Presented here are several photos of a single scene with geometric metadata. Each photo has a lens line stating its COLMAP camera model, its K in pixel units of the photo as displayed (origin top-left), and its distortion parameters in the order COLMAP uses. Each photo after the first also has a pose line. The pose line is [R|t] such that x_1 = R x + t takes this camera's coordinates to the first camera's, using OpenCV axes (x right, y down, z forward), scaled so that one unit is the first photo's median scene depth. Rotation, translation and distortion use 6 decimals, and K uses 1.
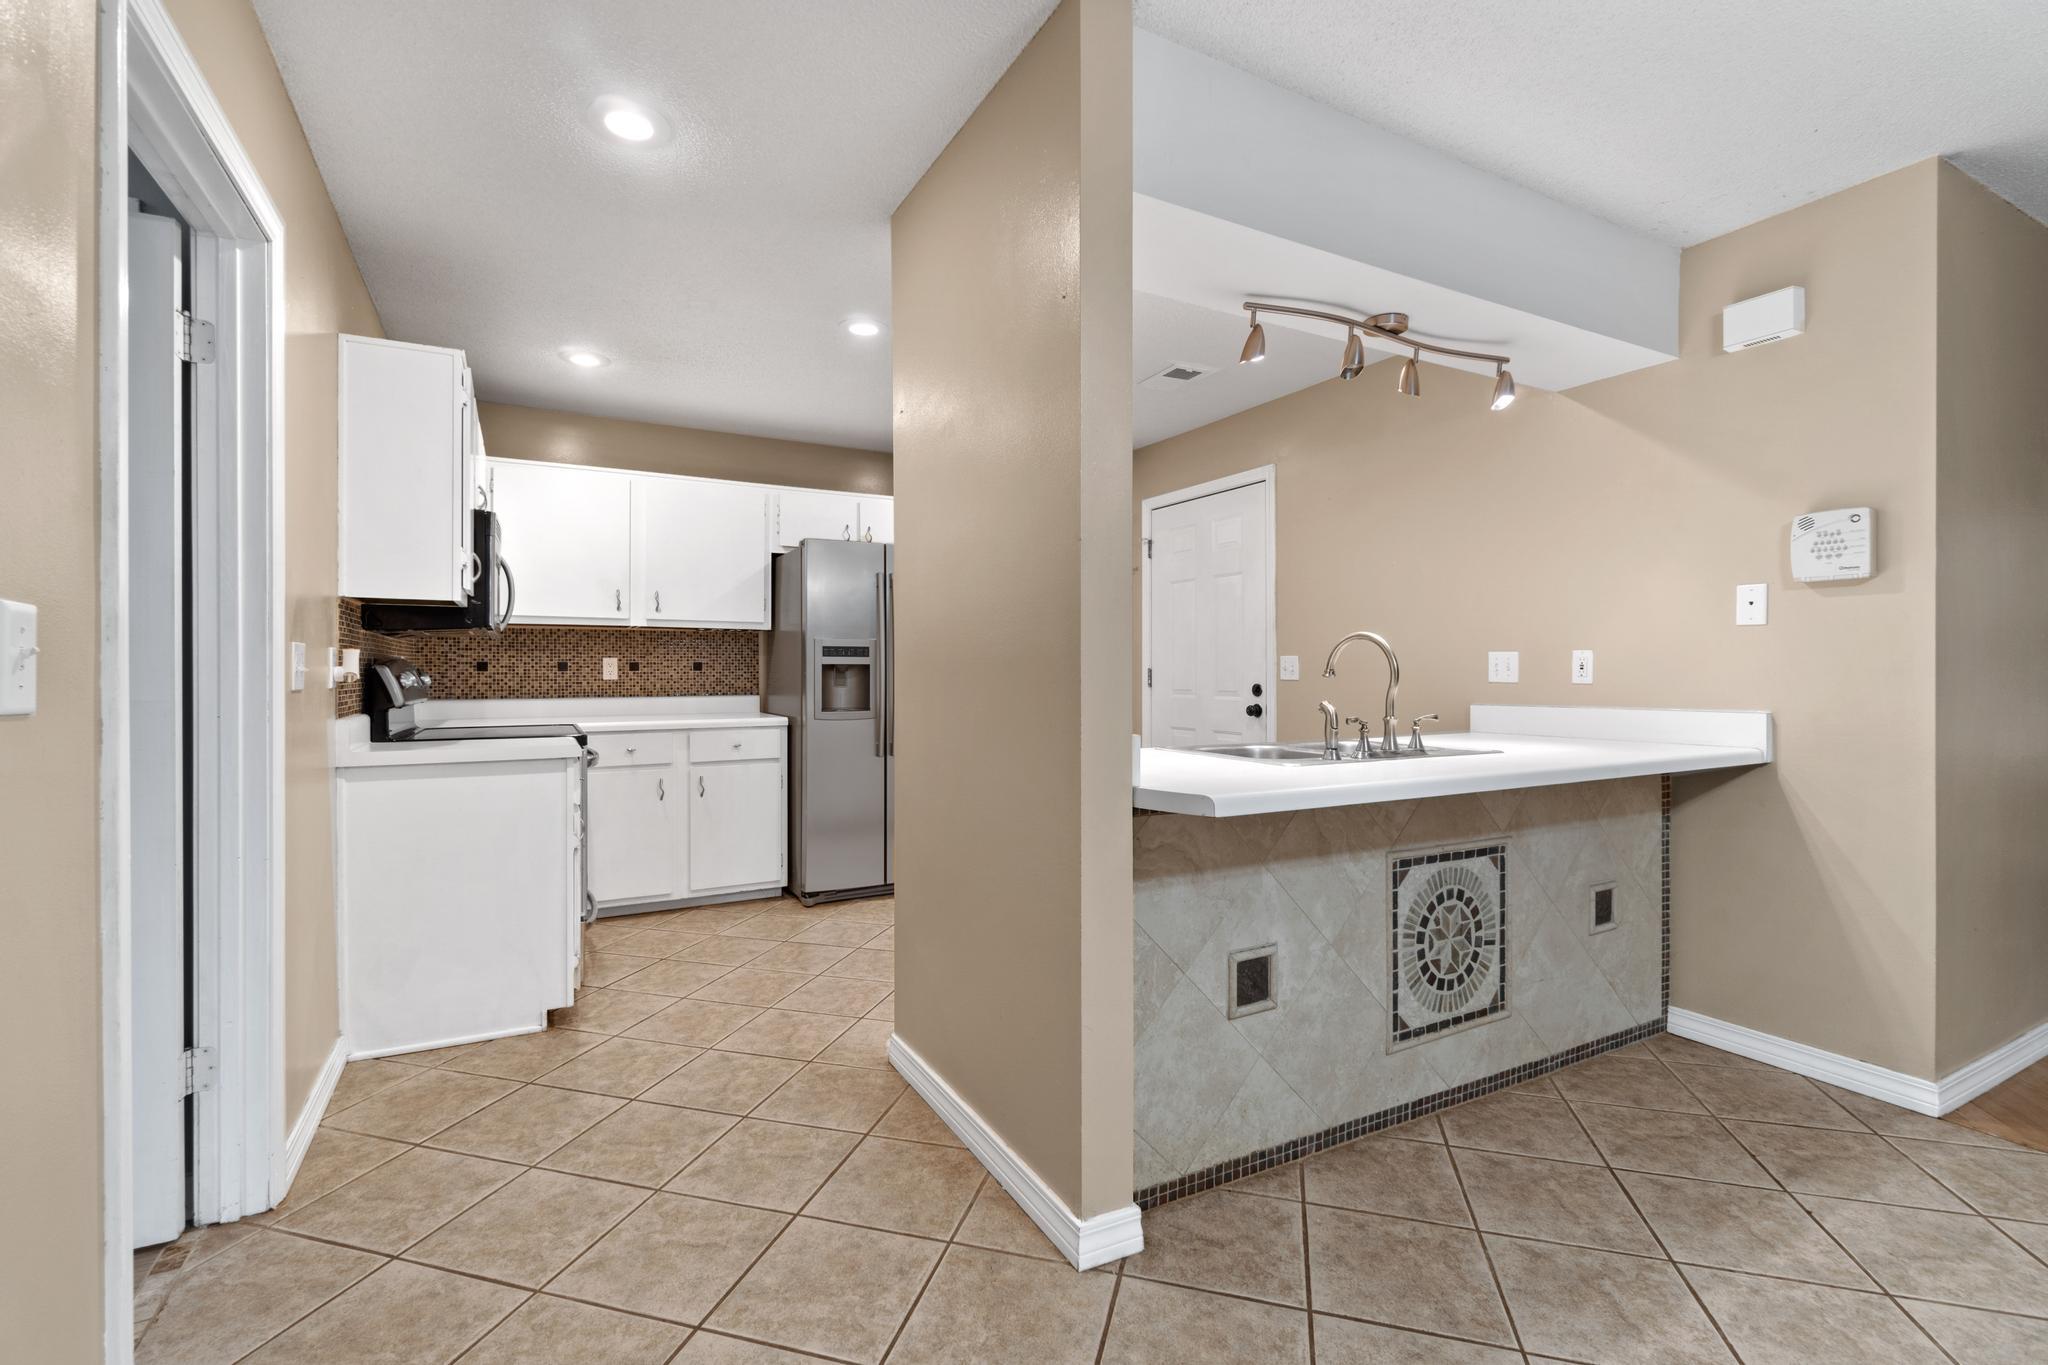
lens RADIAL K [[900.5, 0, 1016.1], [0, 900.5, 651.8], [0, 0, 1]] dist [-0.004862, 0.000917]
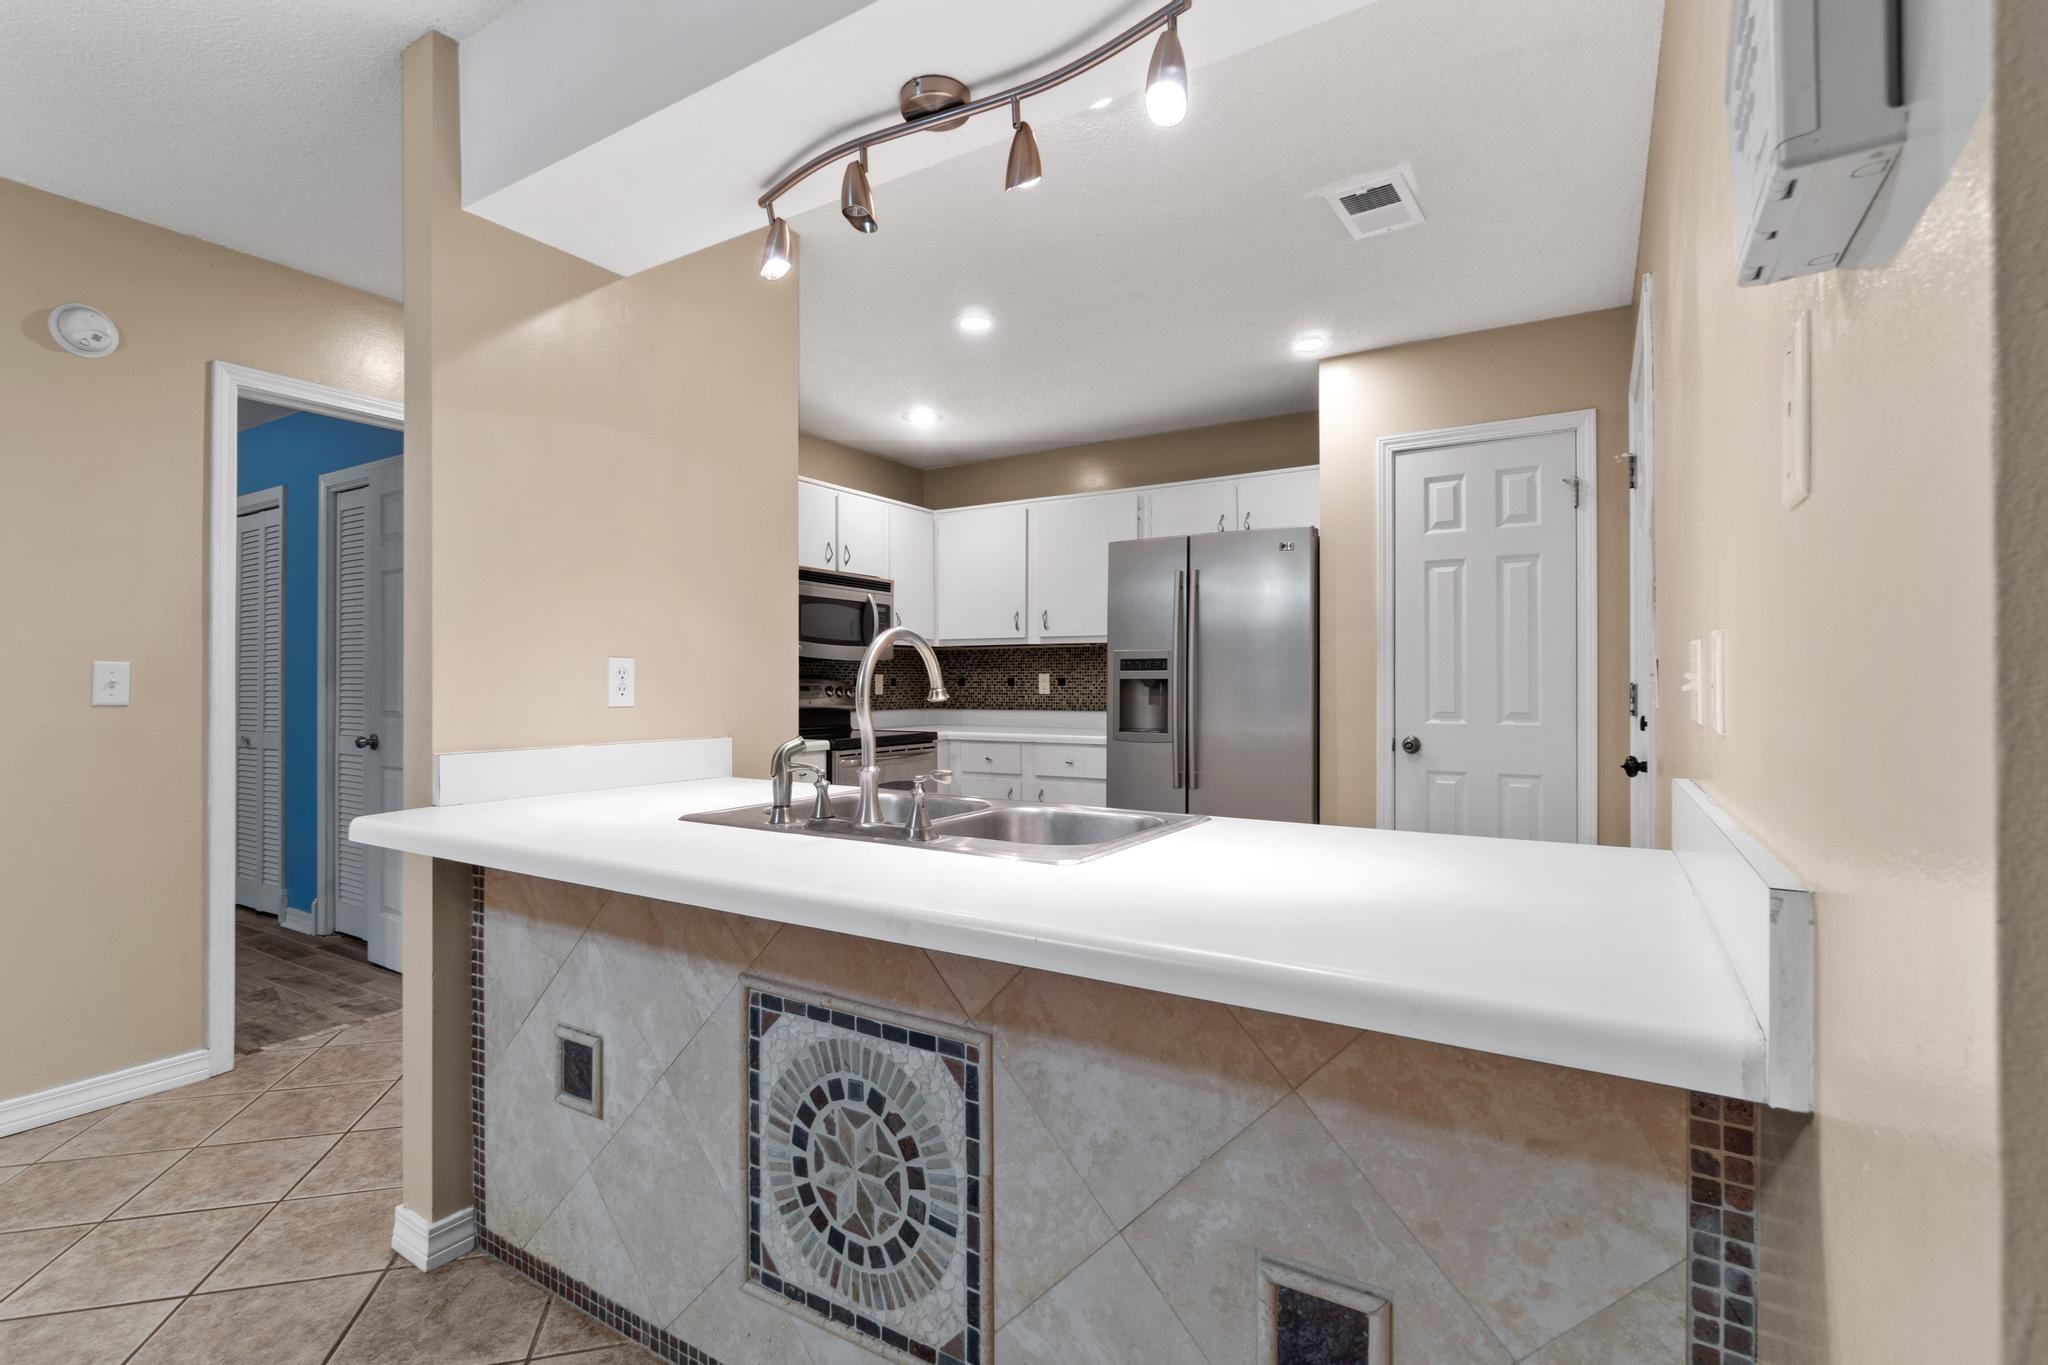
lens RADIAL K [[900.5, 0, 1064.8], [0, 900.5, 668.3], [0, 0, 1]] dist [-0.004862, 0.000917]
pose [[0.530811, -0.014772, -0.847361, 0.997342], [0.018582, 0.999811, -0.005790, 0.013136], [0.847286, -0.012672, 0.530985, 0.793077]]
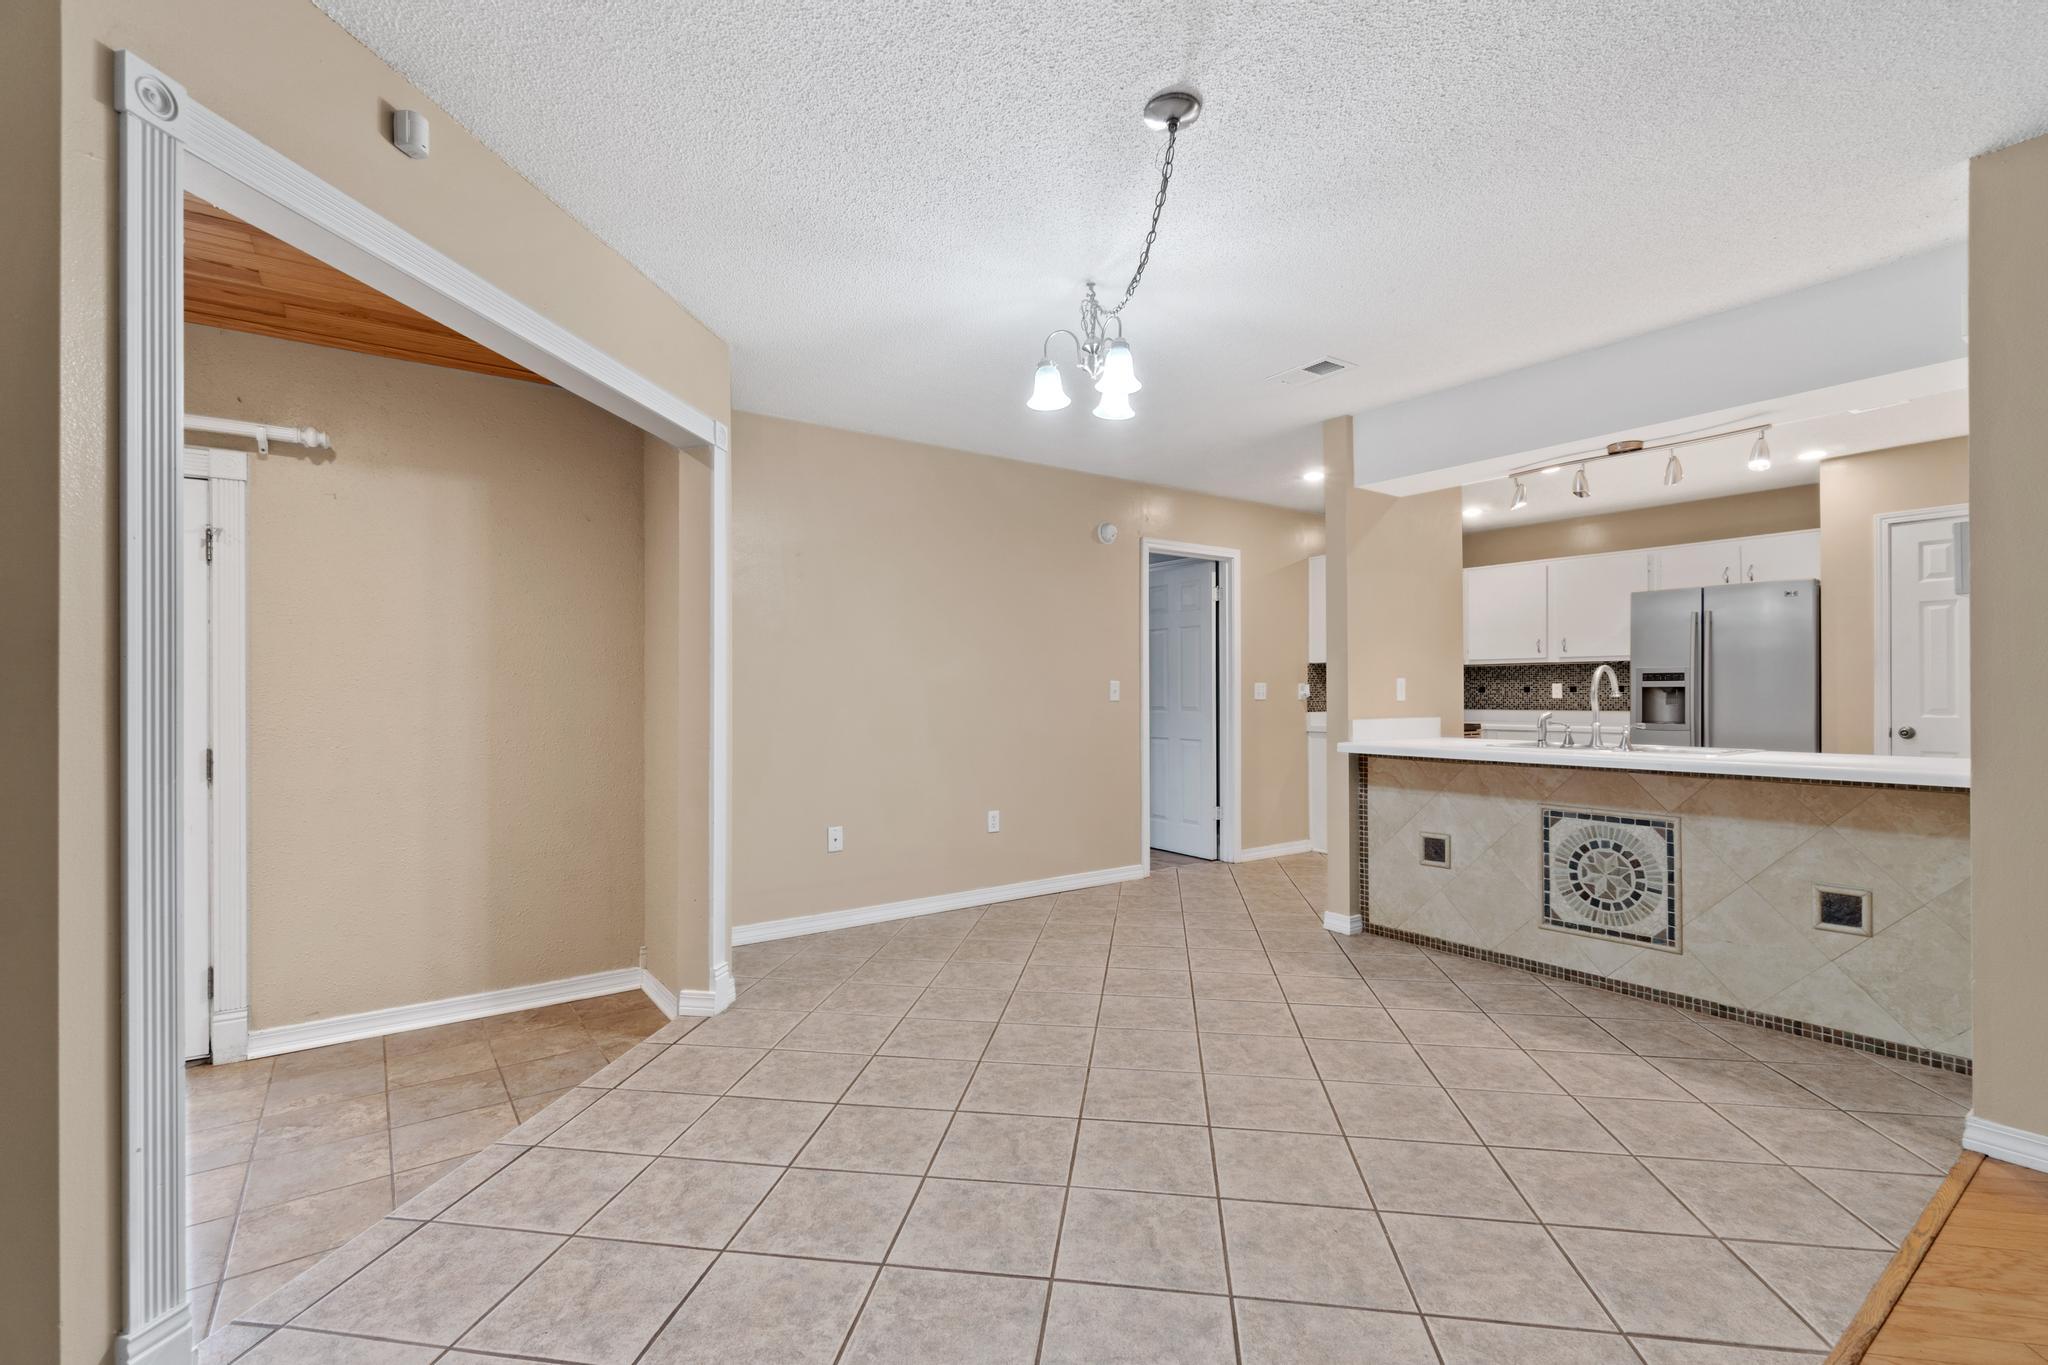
lens RADIAL K [[900.5, 0, 999.5], [0, 900.5, 683.8], [0, 0, 1]] dist [-0.004862, 0.000917]
pose [[0.109801, -0.013165, -0.993866, 1.768973], [0.023703, 0.999663, -0.010623, 0.002207], [0.993671, -0.022392, 0.110076, -0.124212]]
